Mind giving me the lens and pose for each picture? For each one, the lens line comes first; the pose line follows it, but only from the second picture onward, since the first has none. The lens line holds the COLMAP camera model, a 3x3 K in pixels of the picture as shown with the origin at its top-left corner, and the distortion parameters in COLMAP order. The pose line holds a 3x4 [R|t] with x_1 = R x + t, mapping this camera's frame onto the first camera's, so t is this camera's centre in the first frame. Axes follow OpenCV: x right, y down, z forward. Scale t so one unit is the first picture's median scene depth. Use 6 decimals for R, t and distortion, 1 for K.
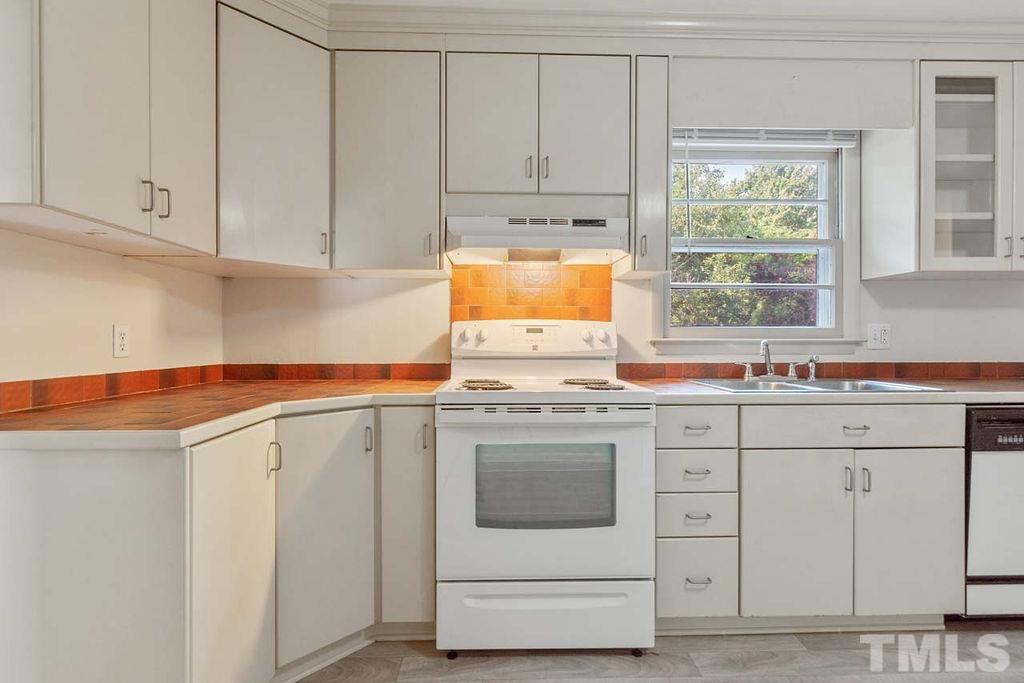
lens RADIAL K [[497.1, 0, 511.1], [0, 497.1, 342.4], [0, 0, 1]] dist [-0.001551, 0.001474]
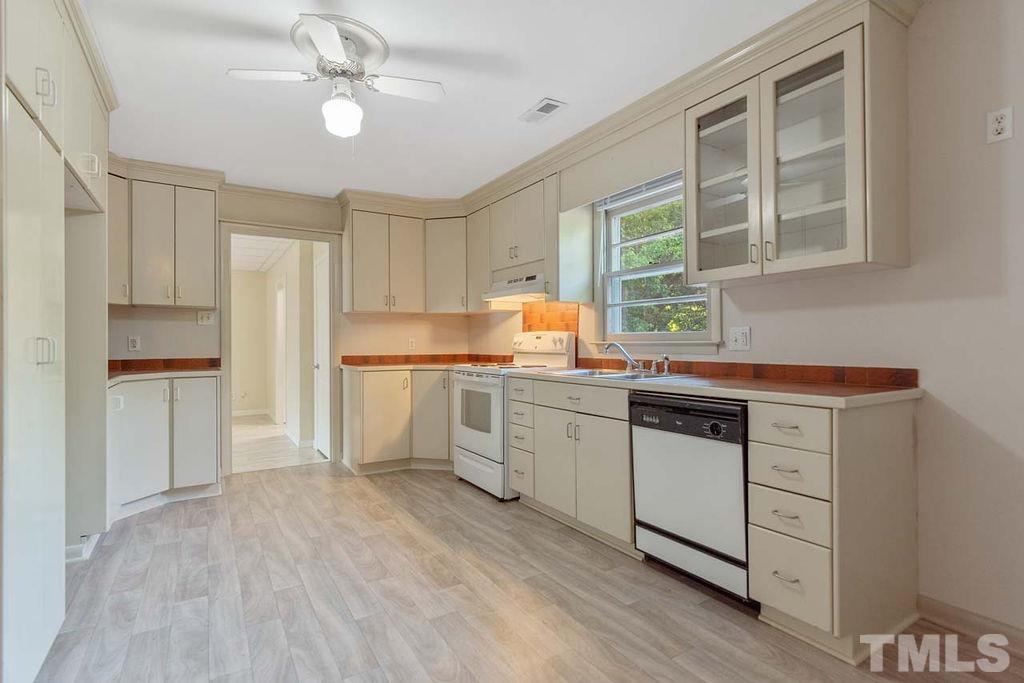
lens RADIAL K [[497.1, 0, 511.1], [0, 497.1, 342.4], [0, 0, 1]] dist [-0.001551, 0.001474]
pose [[0.501982, -0.003536, -0.864871, 1.543296], [-0.000494, 0.999990, -0.004375, 0.000914], [0.864878, 0.002623, 0.501975, 0.029372]]
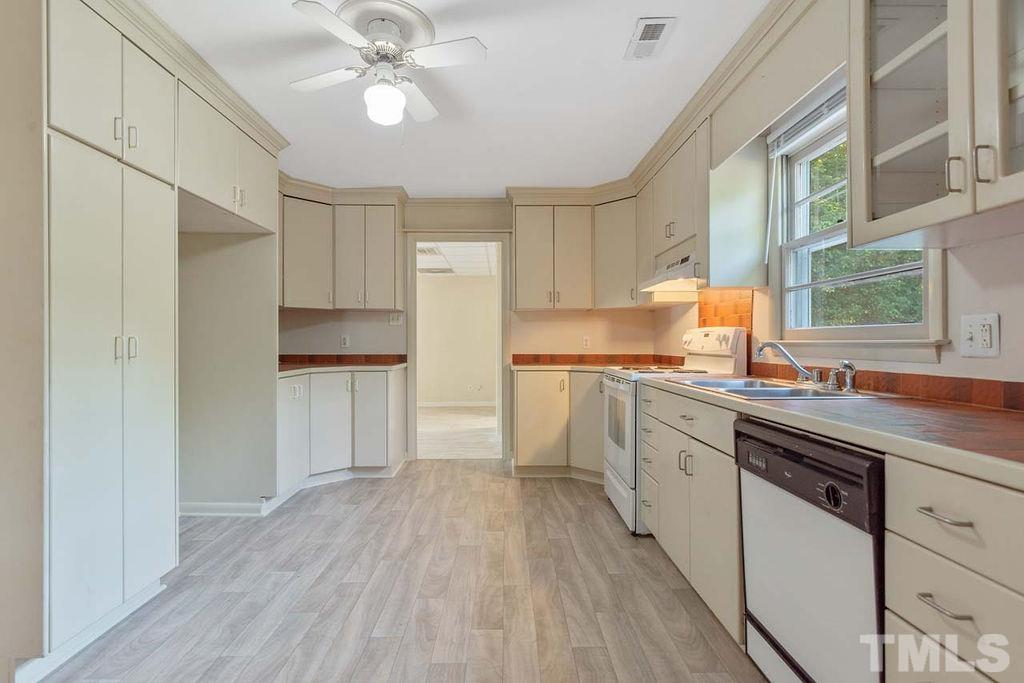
lens RADIAL K [[497.1, 0, 511.1], [0, 497.1, 342.4], [0, 0, 1]] dist [-0.001551, 0.001474]
pose [[-0.014561, -0.000044, -0.999894, 1.461648], [-0.004500, 0.999990, 0.000022, -0.001065], [0.999884, 0.004499, -0.014561, 0.479021]]
